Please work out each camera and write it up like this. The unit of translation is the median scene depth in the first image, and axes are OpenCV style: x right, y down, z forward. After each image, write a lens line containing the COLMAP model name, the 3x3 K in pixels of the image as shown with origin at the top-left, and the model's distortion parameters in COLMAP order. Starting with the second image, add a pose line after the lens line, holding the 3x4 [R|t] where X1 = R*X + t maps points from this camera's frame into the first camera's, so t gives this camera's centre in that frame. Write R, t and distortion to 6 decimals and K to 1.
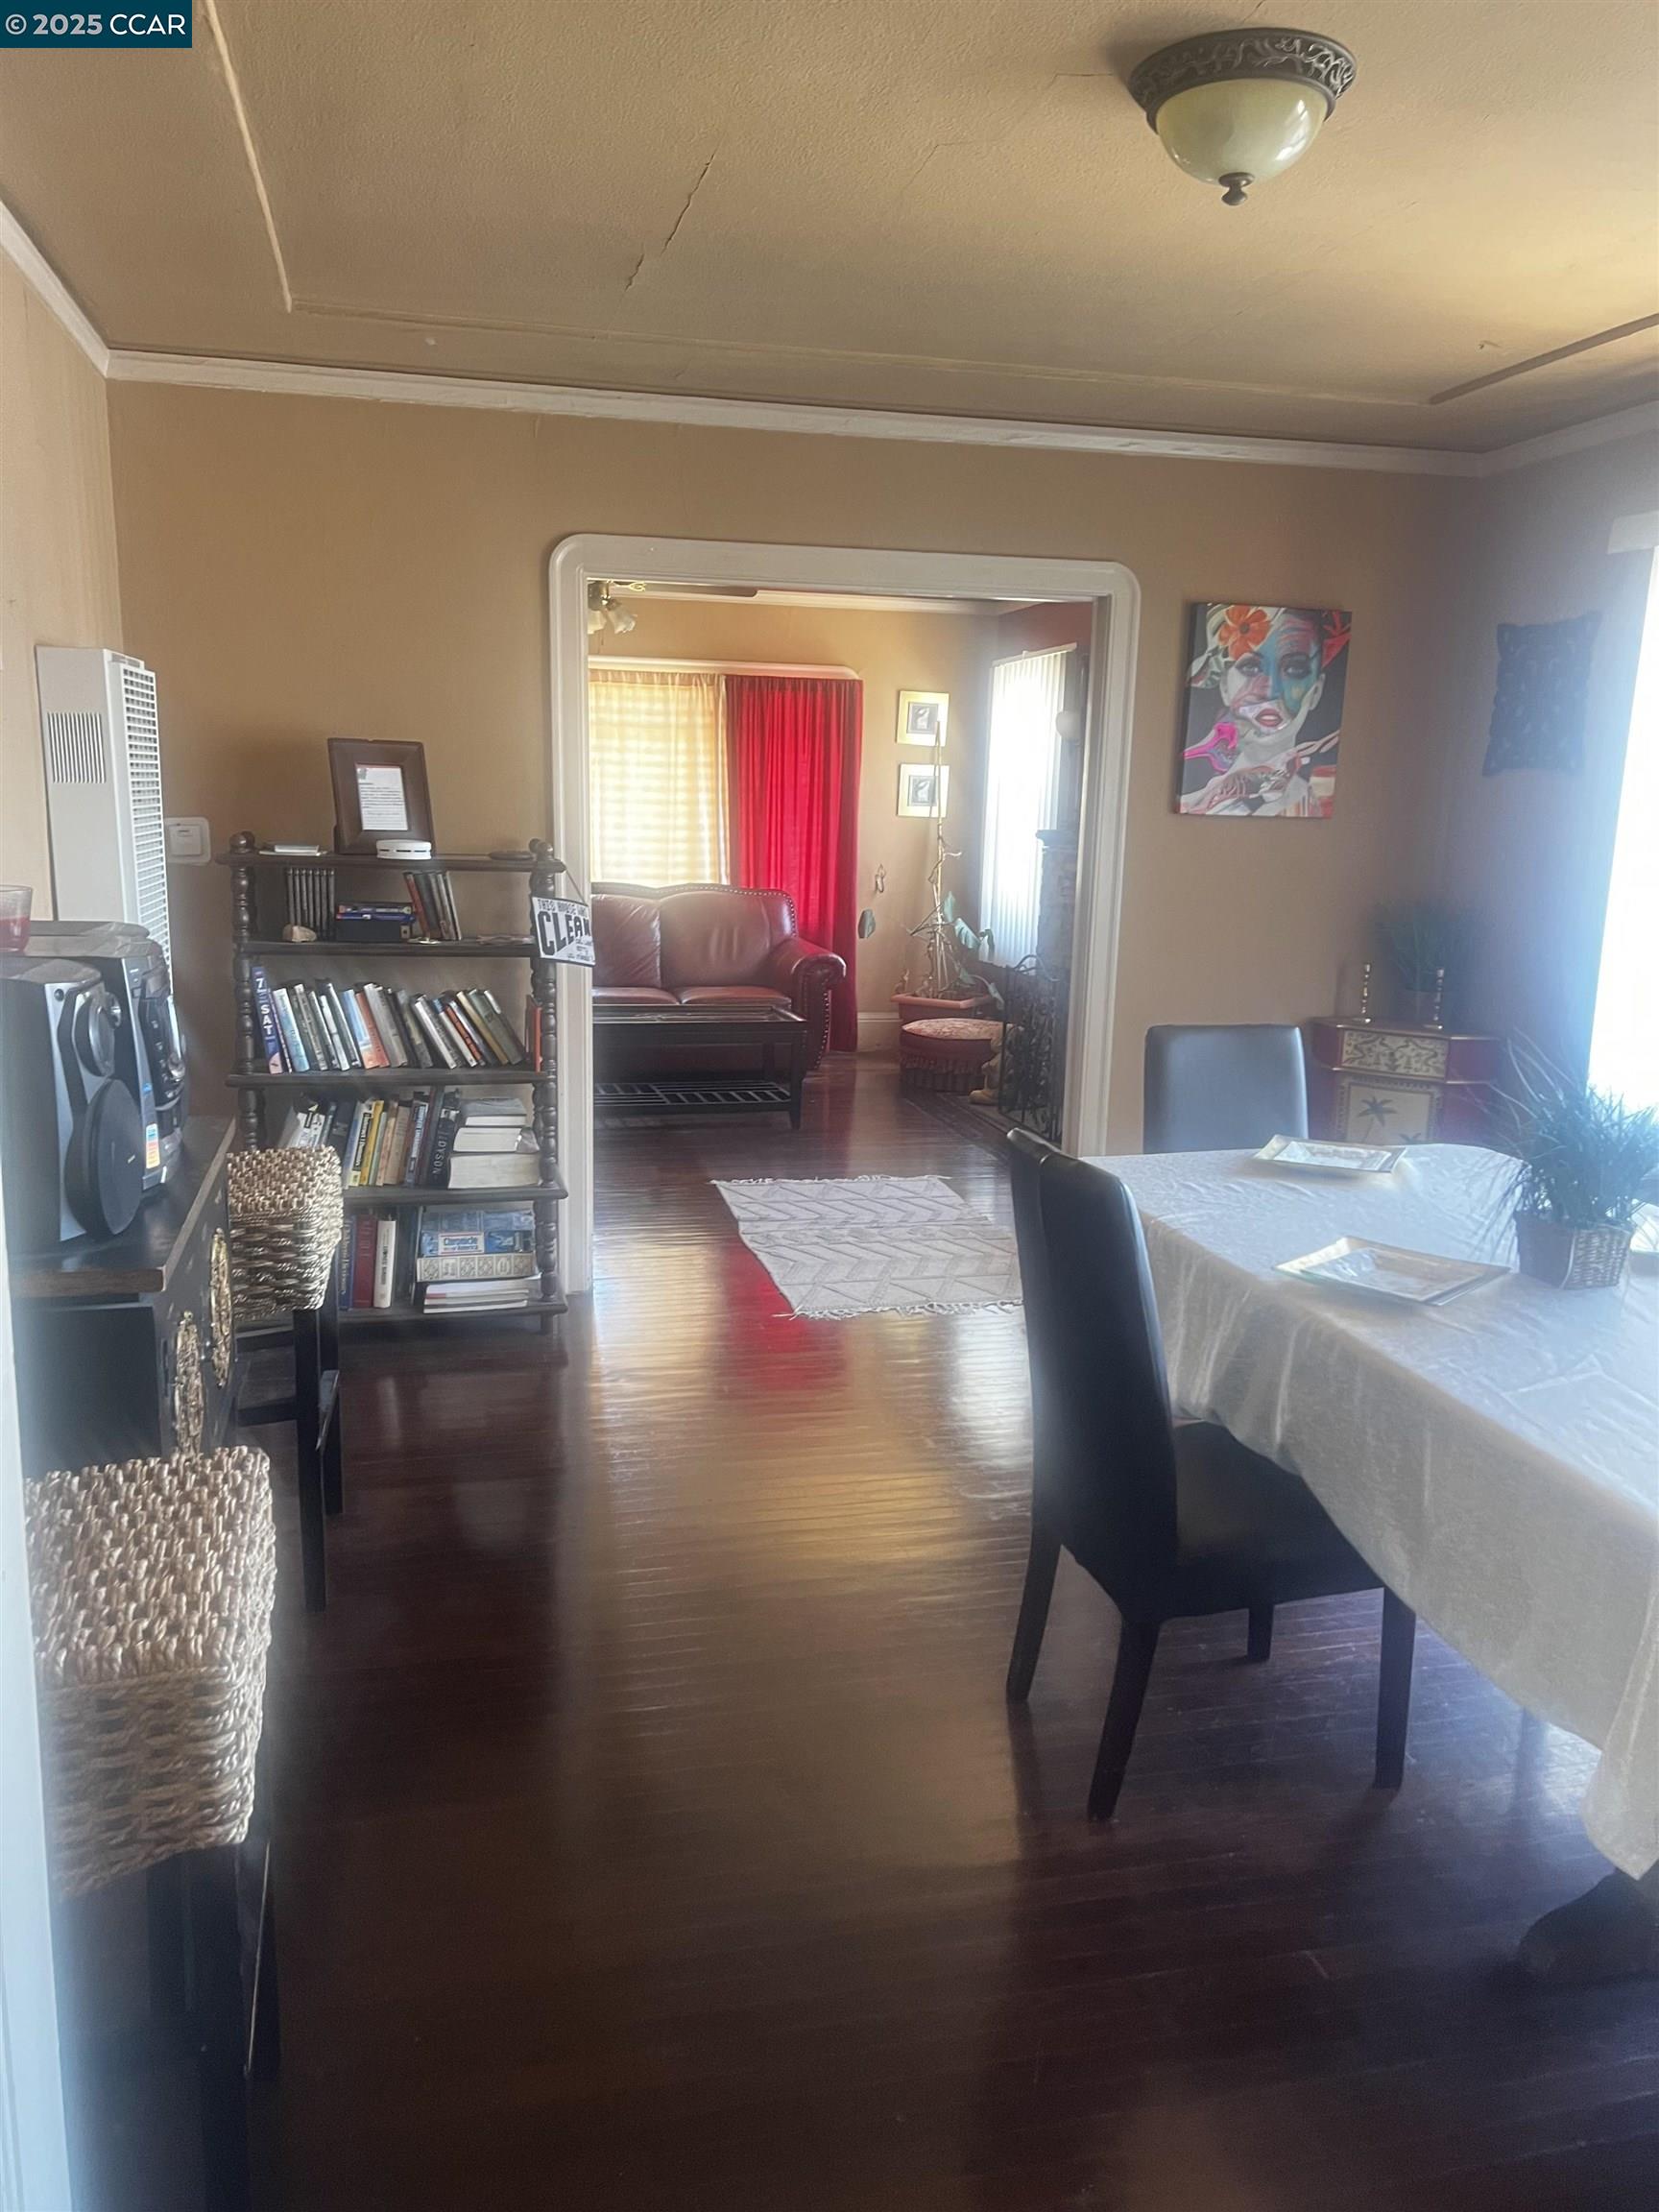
lens RADIAL K [[1647.9, 0, 835.8], [0, 1647.9, 1119.7], [0, 0, 1]] dist [0.009575, -0.000890]
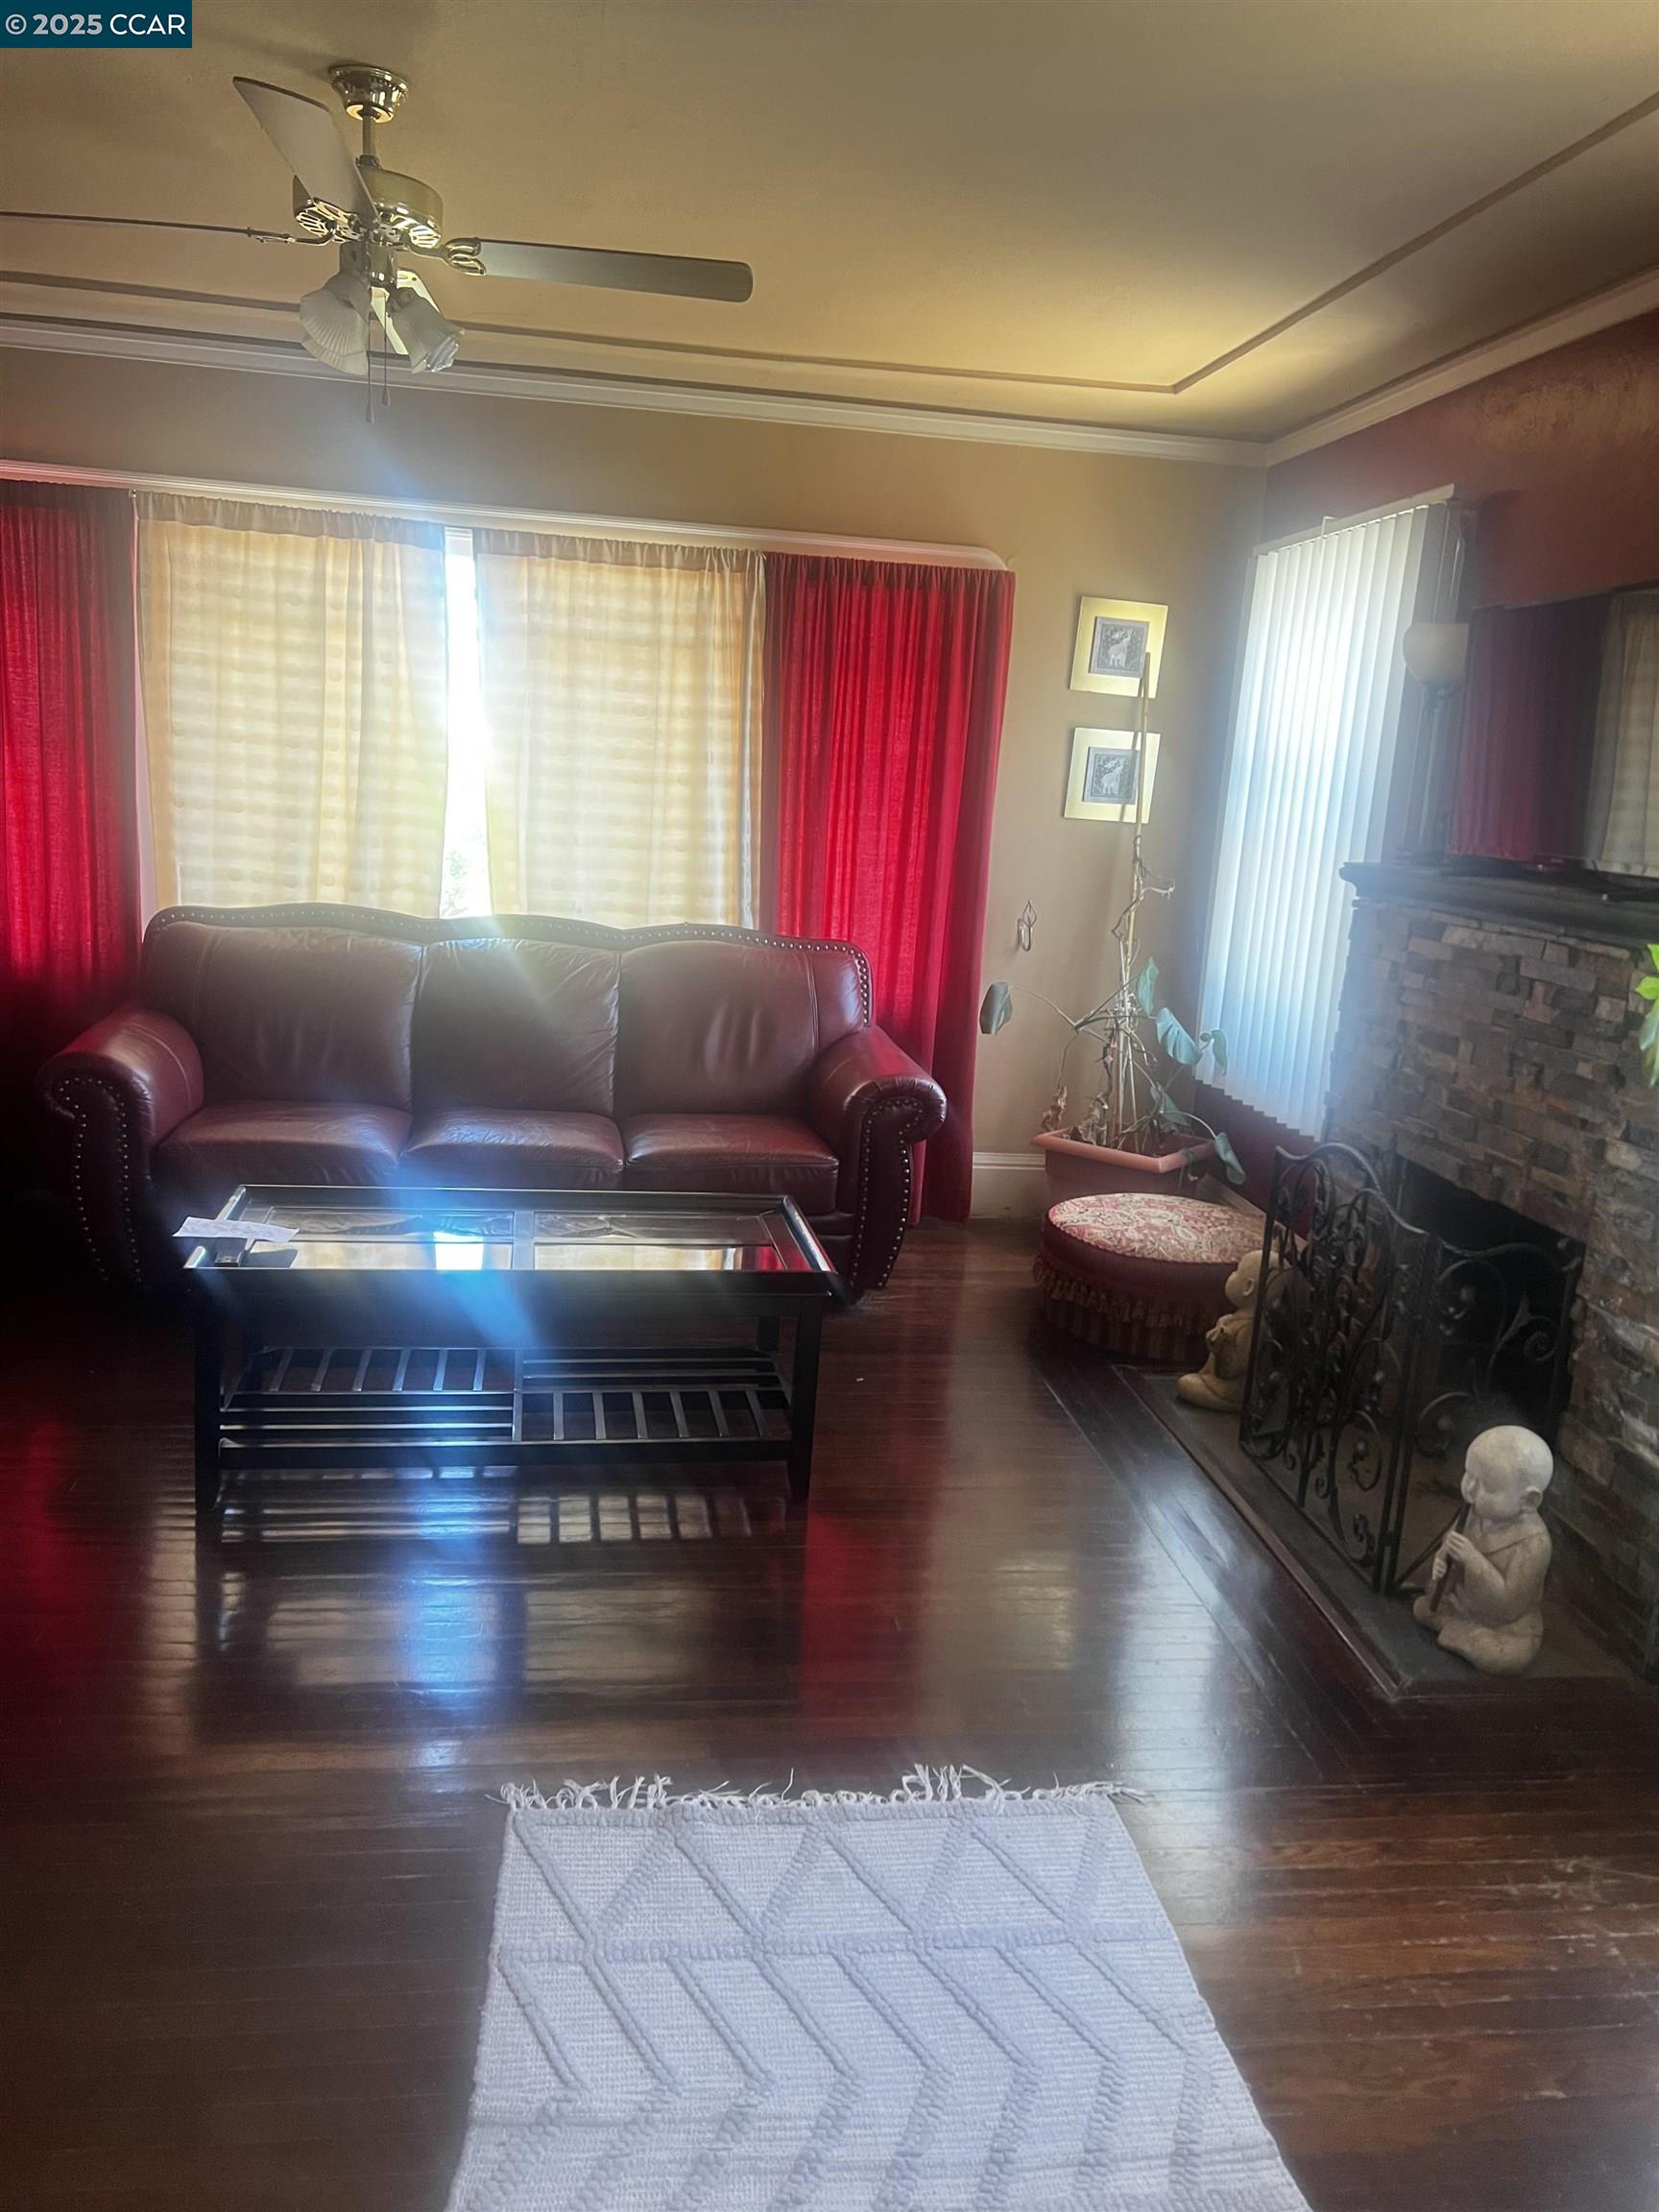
lens RADIAL K [[1647.9, 0, 818.7], [0, 1647.9, 1096.8], [0, 0, 1]] dist [0.009575, -0.000890]
pose [[0.993279, 0.057687, -0.100341, 0.016912], [-0.058047, 0.998314, -0.000671, -0.086732], [0.100134, 0.006491, 0.994953, 0.444292]]
